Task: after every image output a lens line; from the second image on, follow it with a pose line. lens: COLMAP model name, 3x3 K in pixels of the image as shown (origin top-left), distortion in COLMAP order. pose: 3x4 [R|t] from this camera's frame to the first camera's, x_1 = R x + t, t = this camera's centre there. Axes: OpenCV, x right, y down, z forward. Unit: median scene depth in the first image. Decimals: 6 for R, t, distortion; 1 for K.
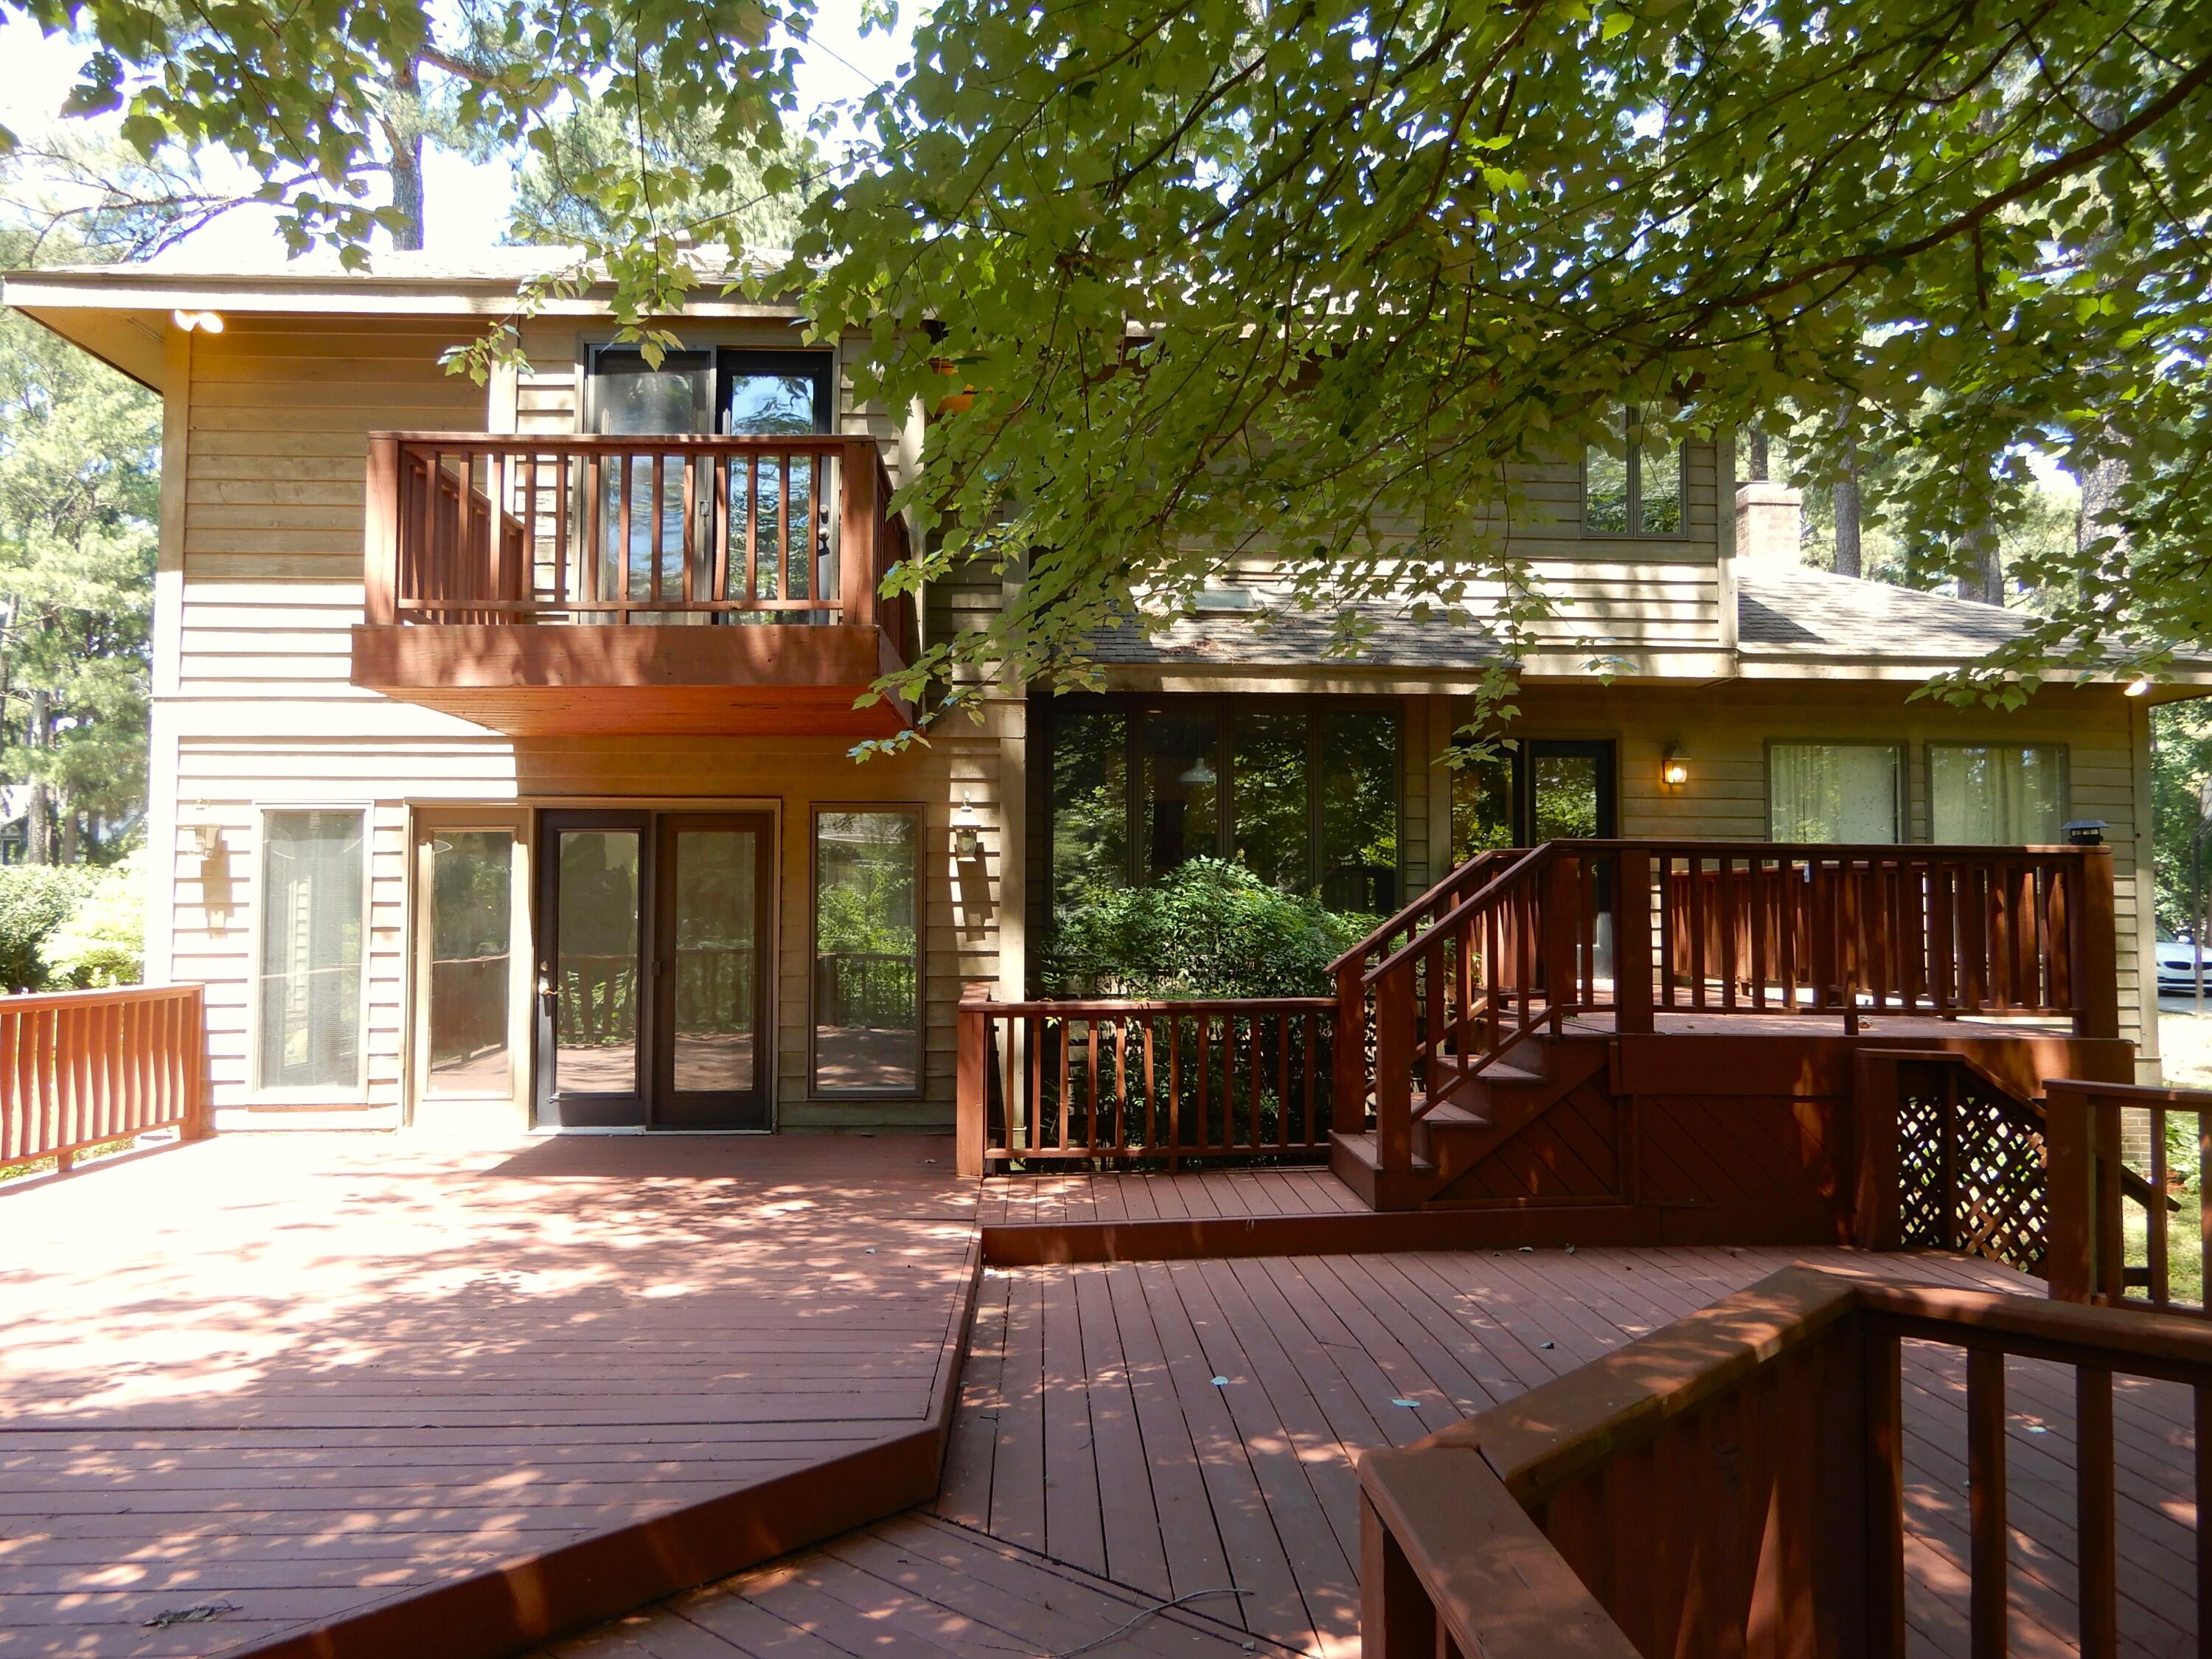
lens RADIAL K [[1554.4, 0, 1106.9], [0, 1554.4, 842.8], [0, 0, 1]] dist [-0.004320, -0.009839]
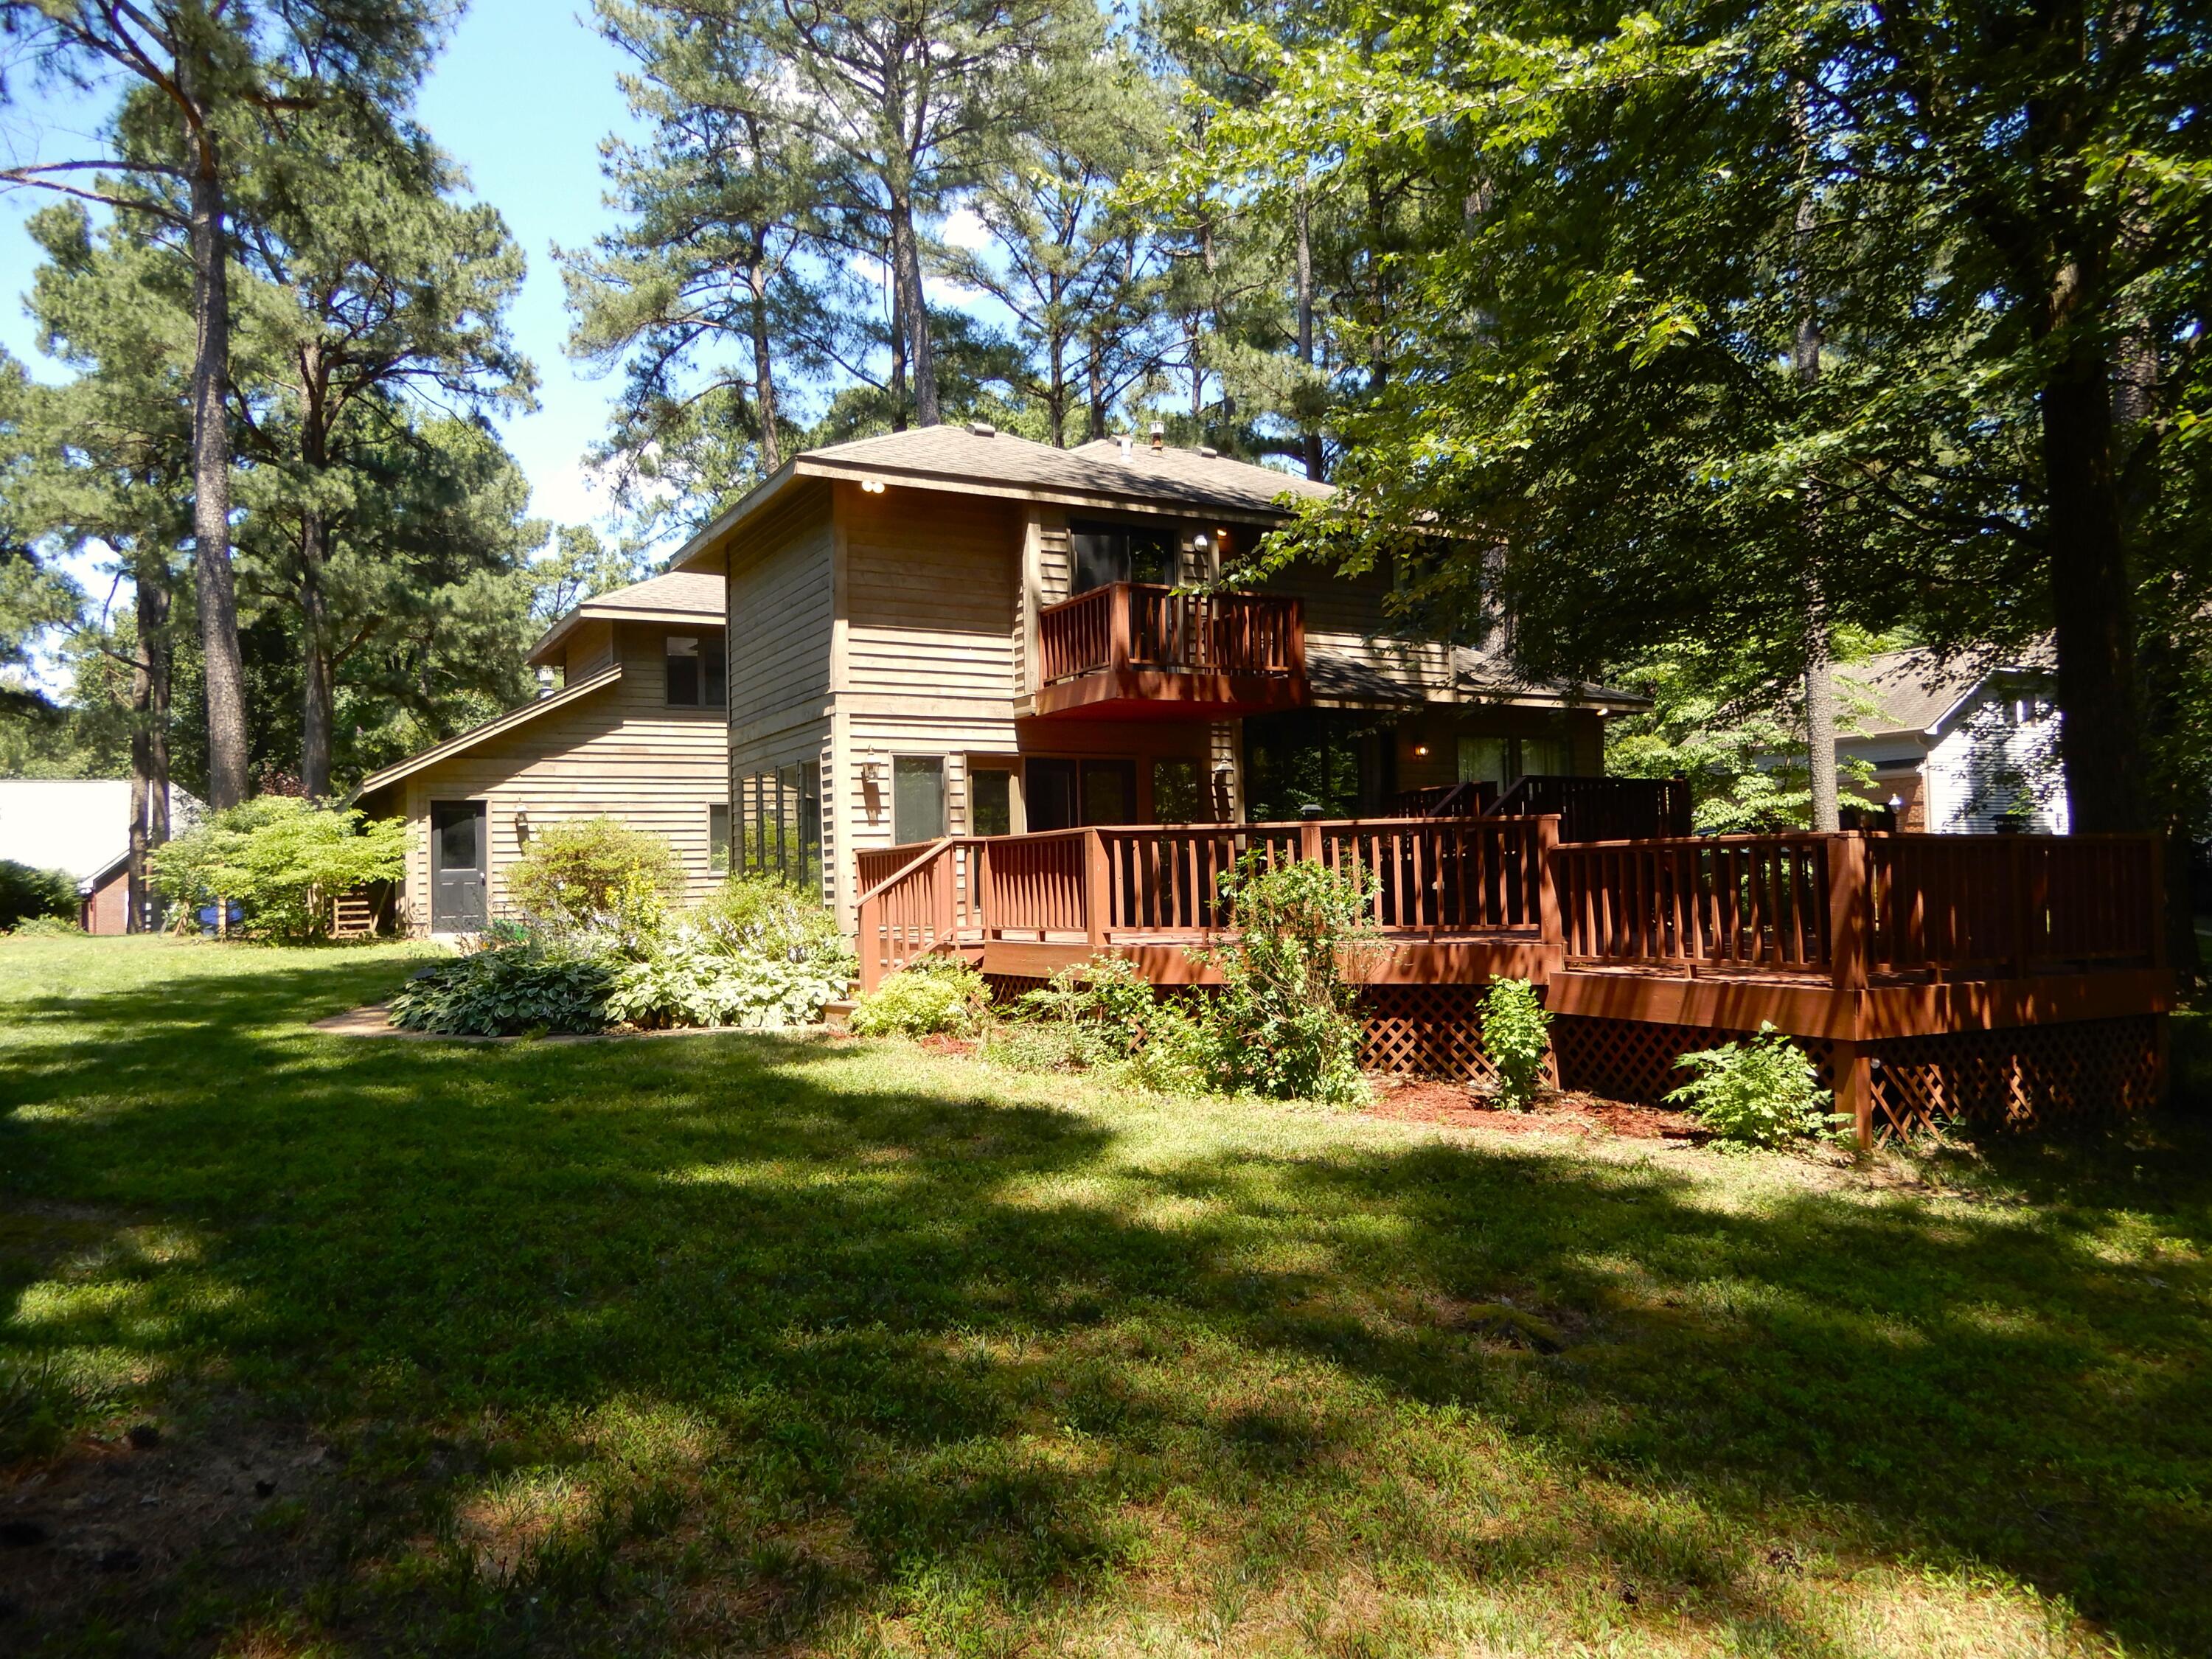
lens RADIAL K [[1554.4, 0, 1105.6], [0, 1554.4, 823.4], [0, 0, 1]] dist [-0.004320, -0.009839]
pose [[0.900398, 0.000563, 0.435068, -1.113306], [-0.004534, 0.999957, 0.008089, 0.042343], [-0.435044, -0.009256, 0.900361, -0.755537]]
